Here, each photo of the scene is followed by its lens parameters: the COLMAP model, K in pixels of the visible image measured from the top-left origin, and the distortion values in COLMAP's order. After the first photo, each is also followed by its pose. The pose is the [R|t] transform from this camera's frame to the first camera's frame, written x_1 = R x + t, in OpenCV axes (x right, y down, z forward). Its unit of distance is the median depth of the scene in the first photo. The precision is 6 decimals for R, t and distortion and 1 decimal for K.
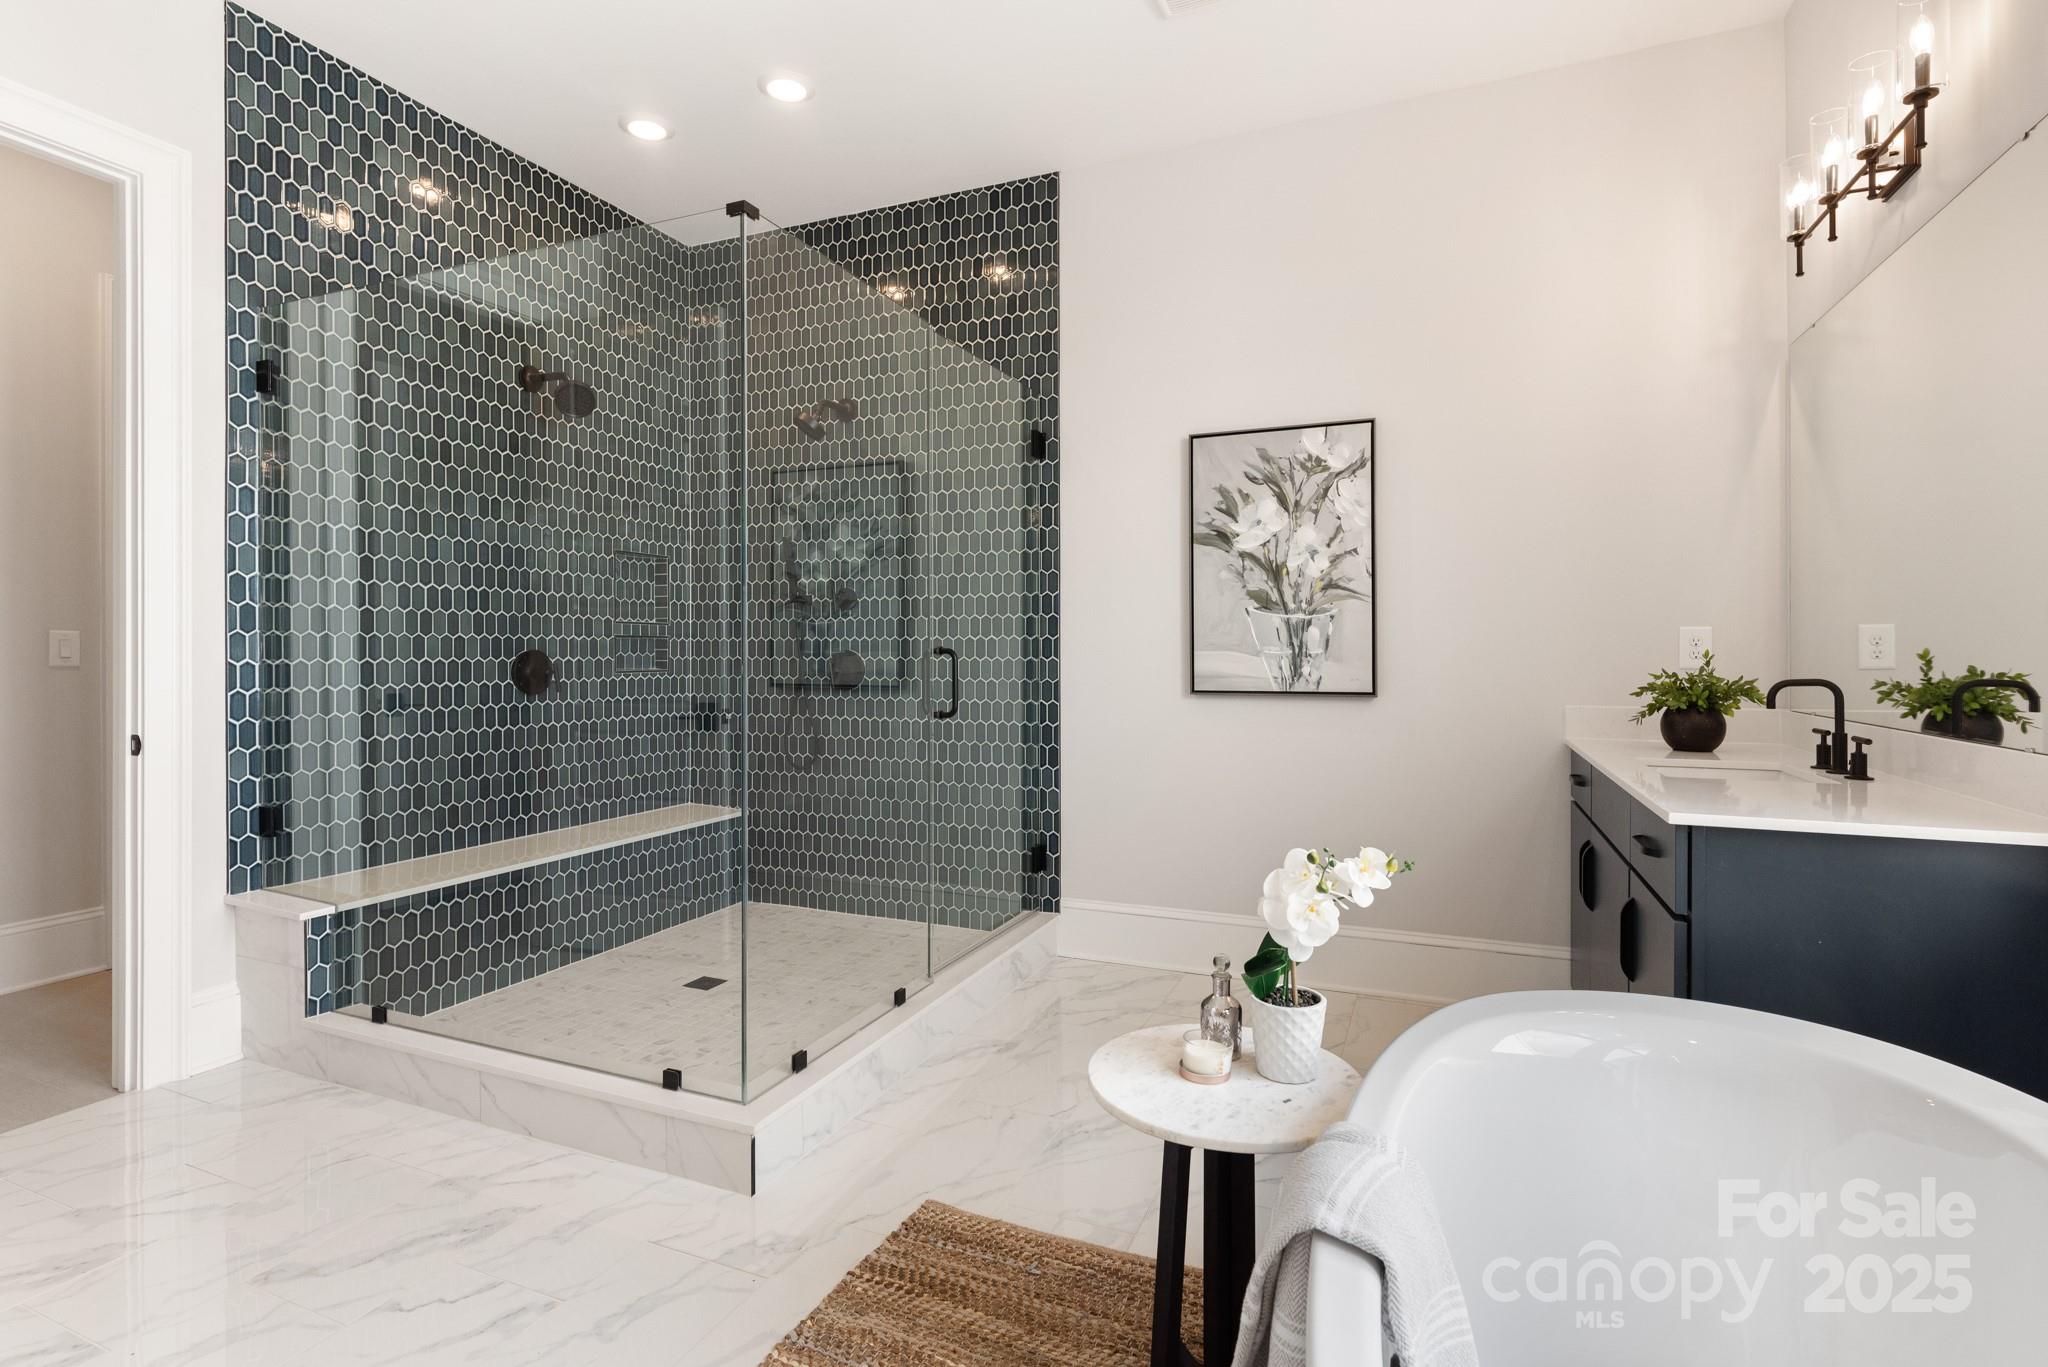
lens RADIAL K [[964.6, 0, 1012.9], [0, 964.6, 653.1], [0, 0, 1]] dist [-0.001065, -0.001281]
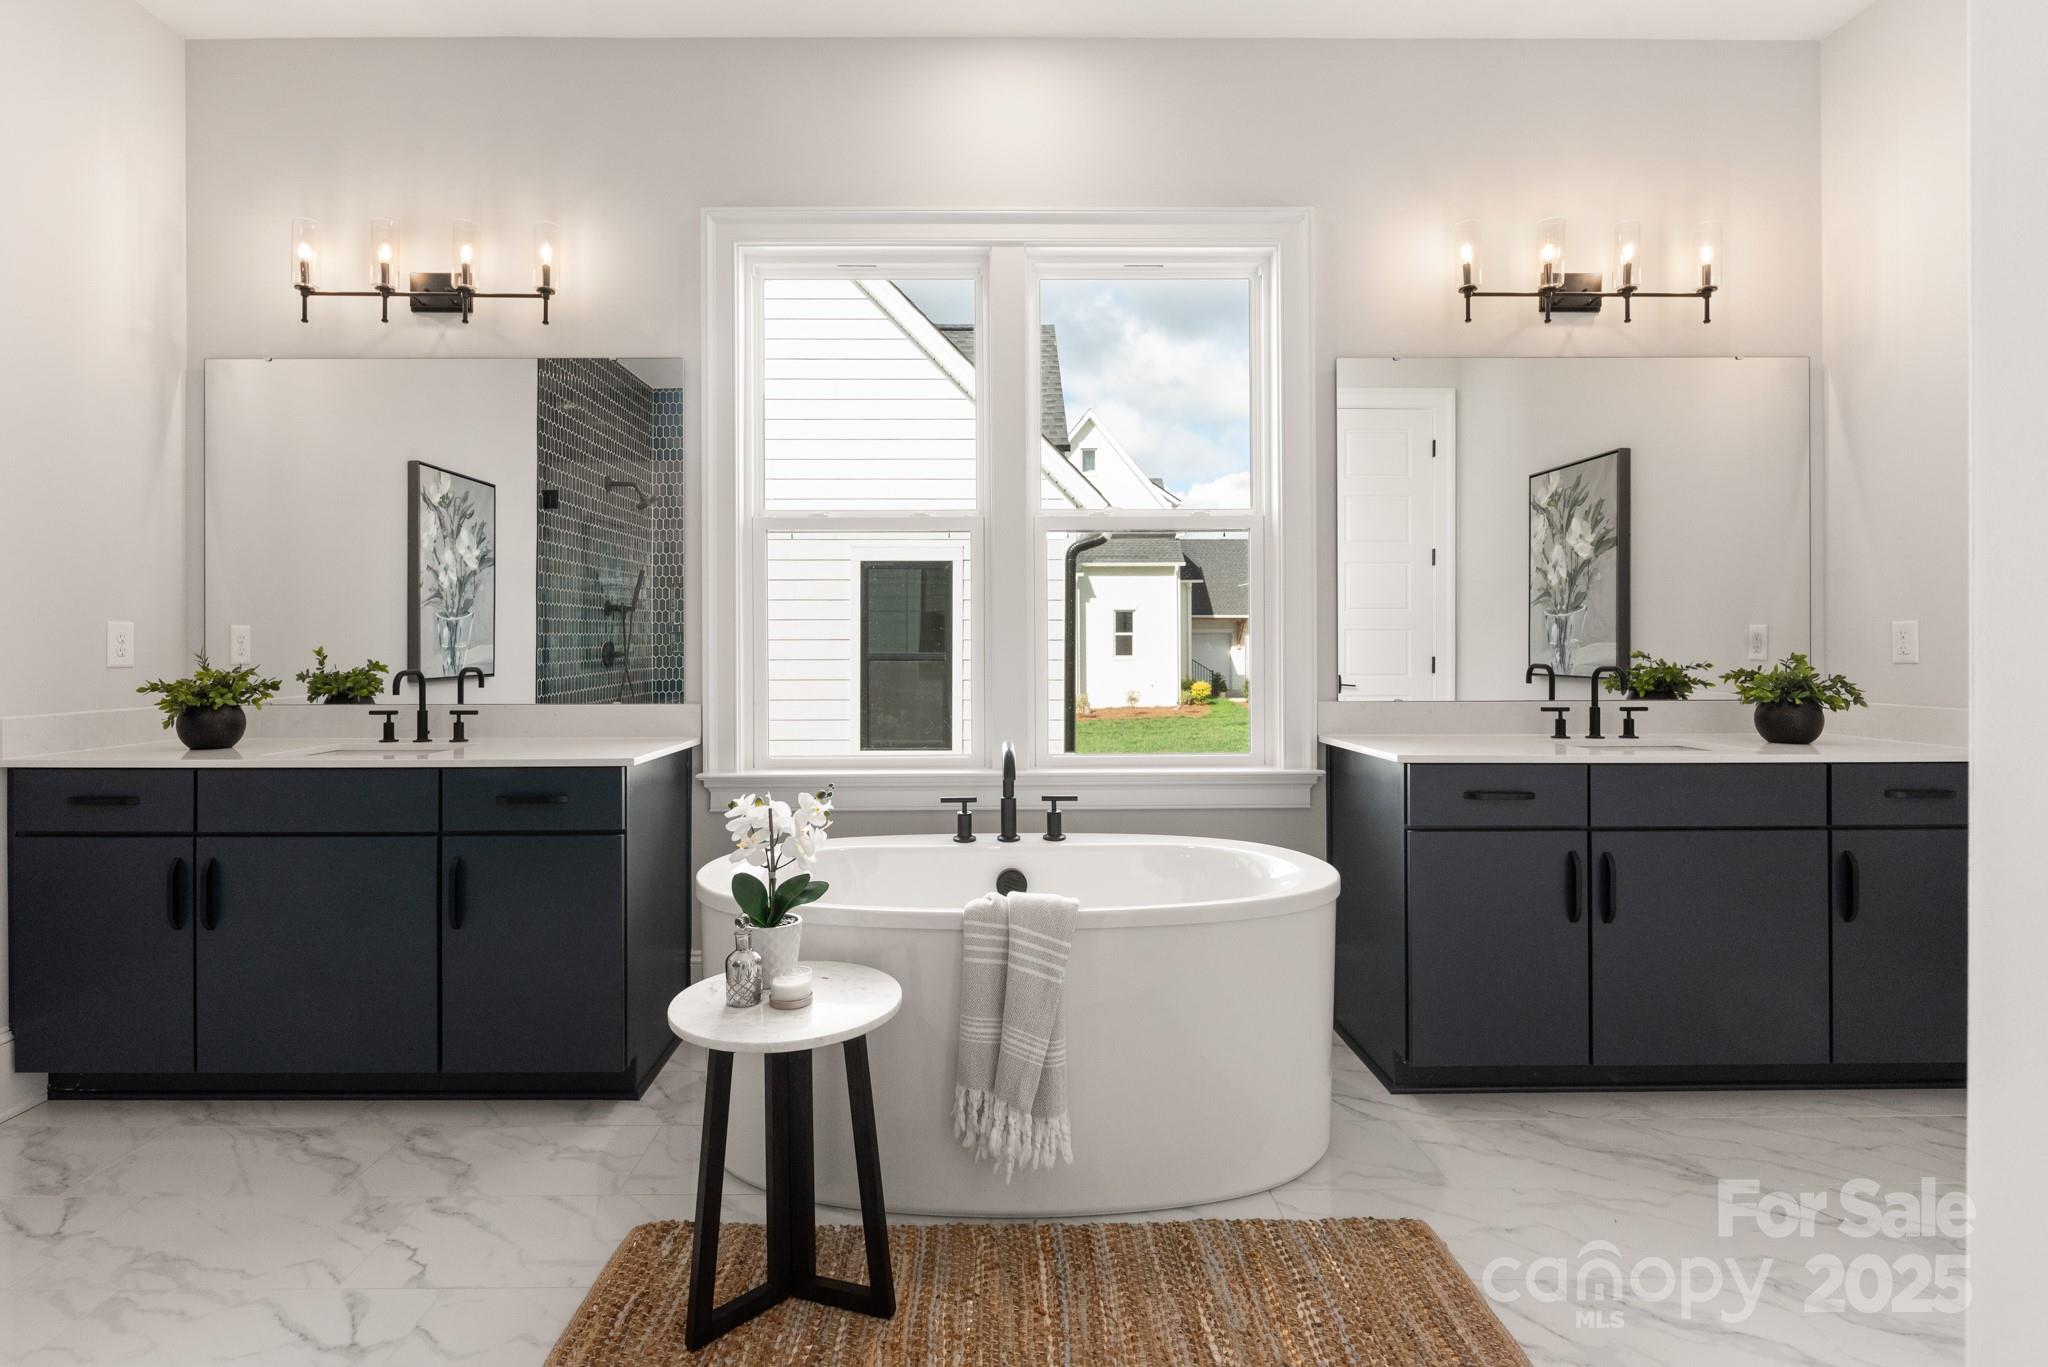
lens RADIAL K [[964.6, 0, 1006.4], [0, 964.6, 648.1], [0, 0, 1]] dist [-0.001065, -0.001281]
pose [[-0.427816, 0.001567, 0.903864, -0.440466], [0.004018, 0.999992, 0.000168, 0.000852], [-0.903857, 0.003703, -0.427819, 0.550033]]
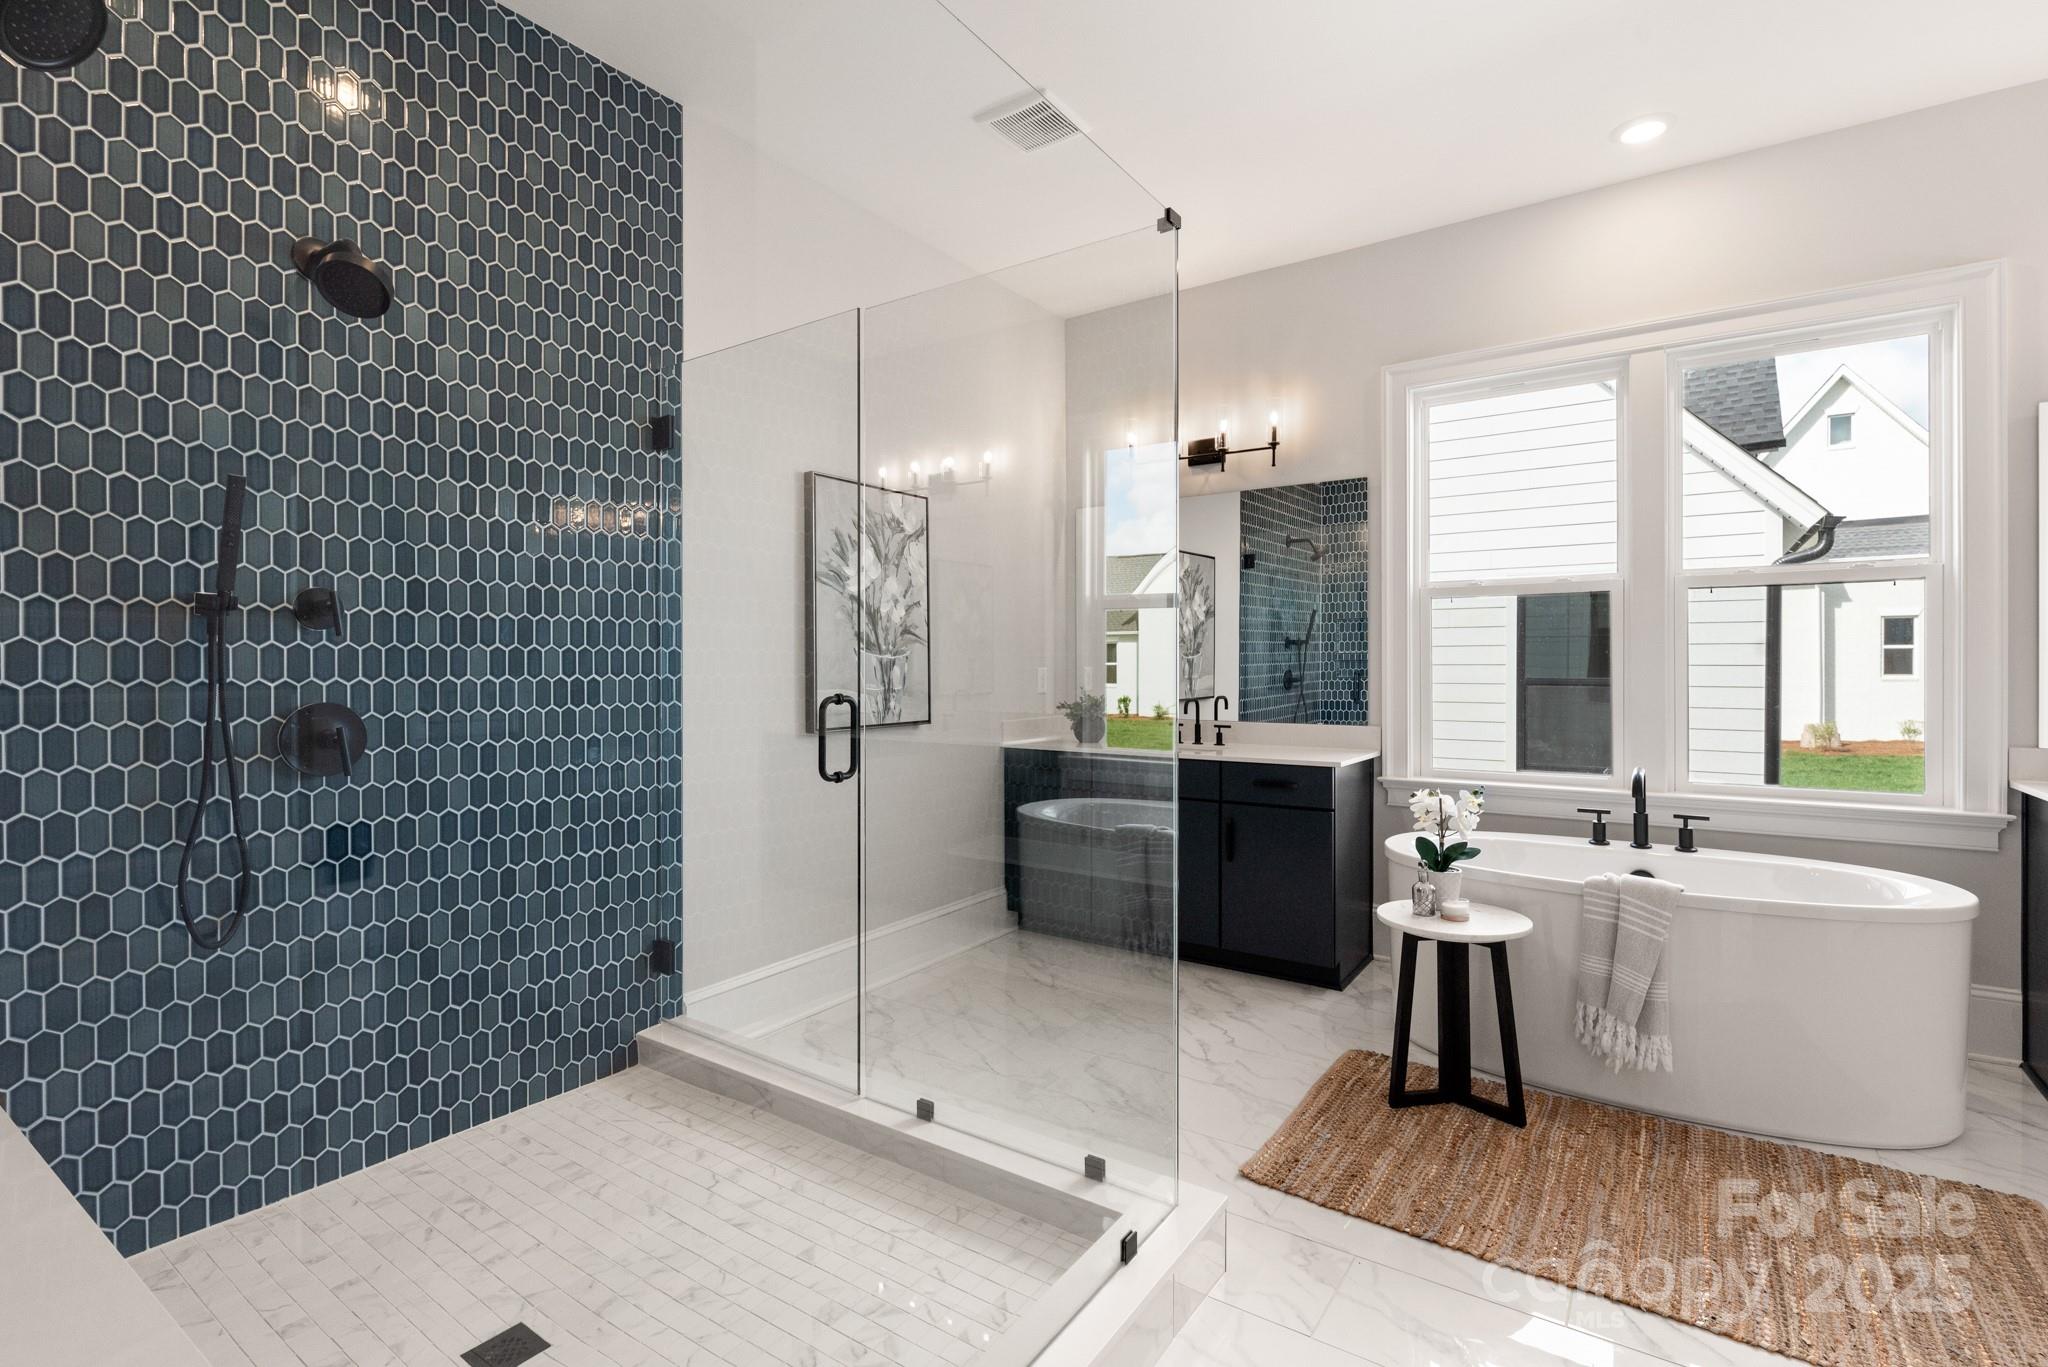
lens RADIAL K [[964.6, 0, 1016.4], [0, 964.6, 668.6], [0, 0, 1]] dist [-0.001065, -0.001281]
pose [[0.190890, -0.005809, 0.981594, -0.788170], [0.005267, 0.999974, 0.004893, -0.029072], [-0.981597, 0.004236, 0.190916, 0.639490]]
